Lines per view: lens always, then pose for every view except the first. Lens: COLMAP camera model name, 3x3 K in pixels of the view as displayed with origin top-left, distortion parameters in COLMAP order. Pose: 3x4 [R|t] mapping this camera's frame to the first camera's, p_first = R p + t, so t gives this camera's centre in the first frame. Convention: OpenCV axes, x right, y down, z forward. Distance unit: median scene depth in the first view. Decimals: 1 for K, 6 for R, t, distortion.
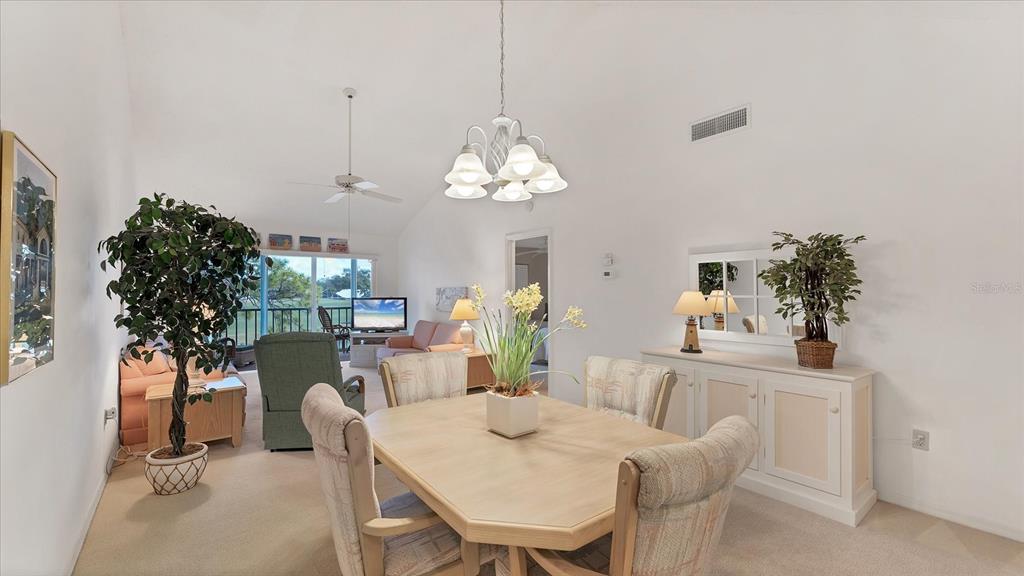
lens RADIAL K [[420.6, 0, 508.7], [0, 420.6, 288.1], [0, 0, 1]] dist [0.004705, -0.000491]
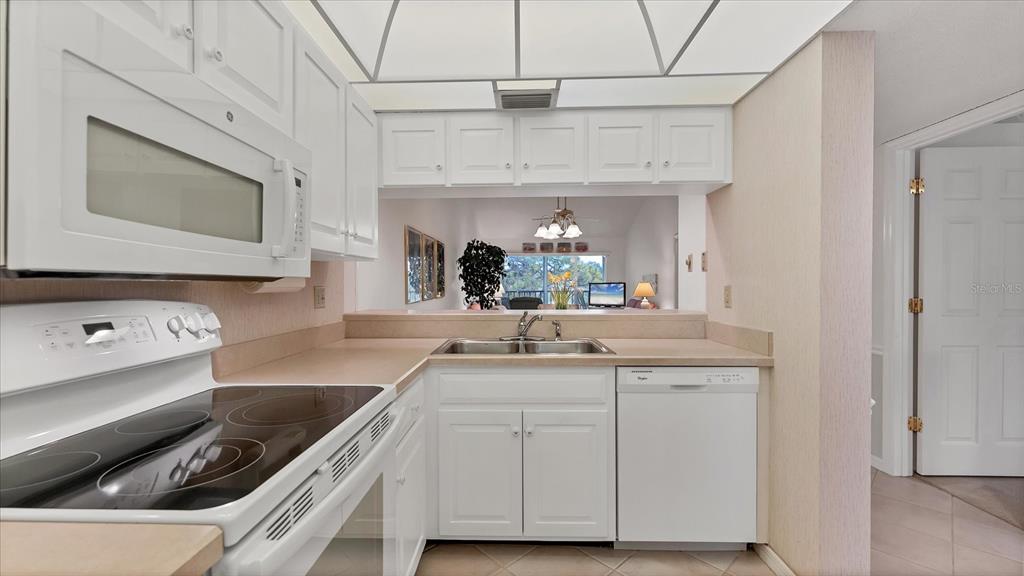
lens RADIAL K [[420.6, 0, 508.8], [0, 420.6, 287.9], [0, 0, 1]] dist [0.004705, -0.000491]
pose [[0.769256, 0.003242, -0.638933, 0.340606], [0.012612, 0.999715, 0.020257, 0.007207], [0.638817, -0.023641, 0.768996, -0.293517]]
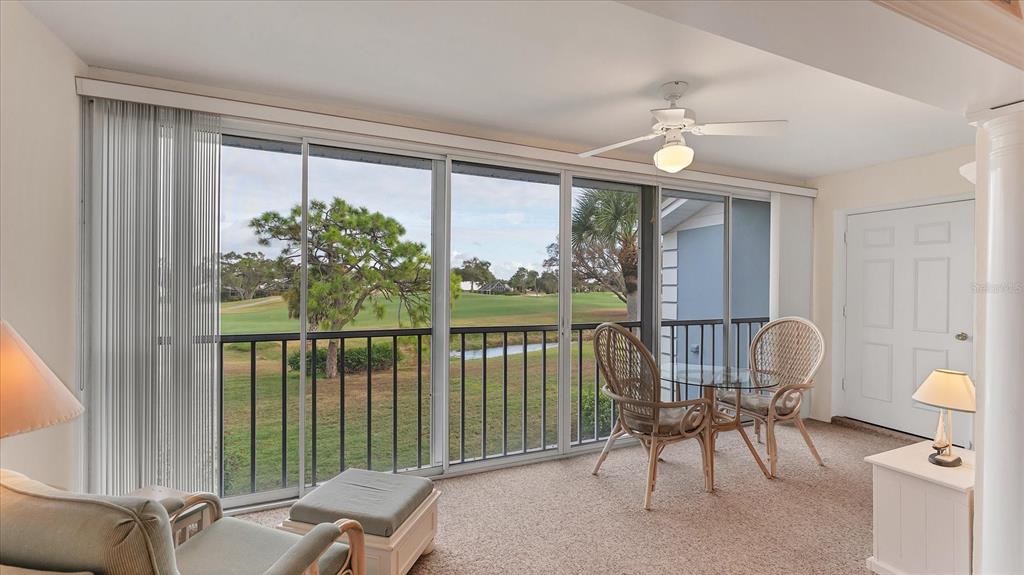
lens RADIAL K [[420.6, 0, 506.0], [0, 420.6, 286.4], [0, 0, 1]] dist [0.004705, -0.000491]
pose [[0.966814, 0.008939, -0.255325, -0.541860], [-0.005736, 0.999895, 0.013288, 0.011362], [0.255417, -0.011382, 0.966764, 0.841262]]
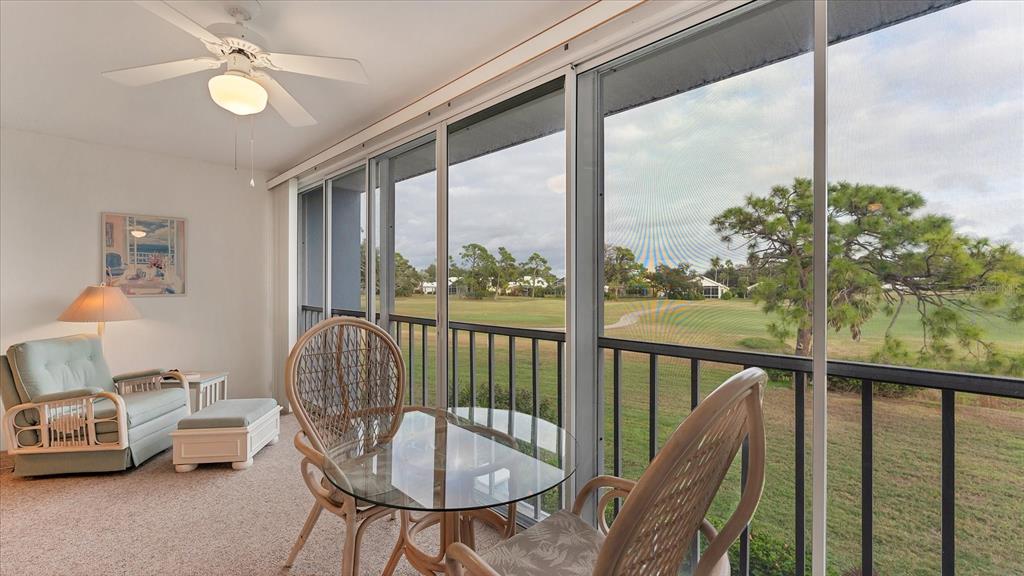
lens RADIAL K [[420.6, 0, 517.7], [0, 420.6, 286.0], [0, 0, 1]] dist [0.004705, -0.000491]
pose [[0.133802, 0.010598, -0.990951, -0.244208], [0.011028, 0.999865, 0.012182, 0.026034], [0.990947, -0.012558, 0.133667, 1.296118]]
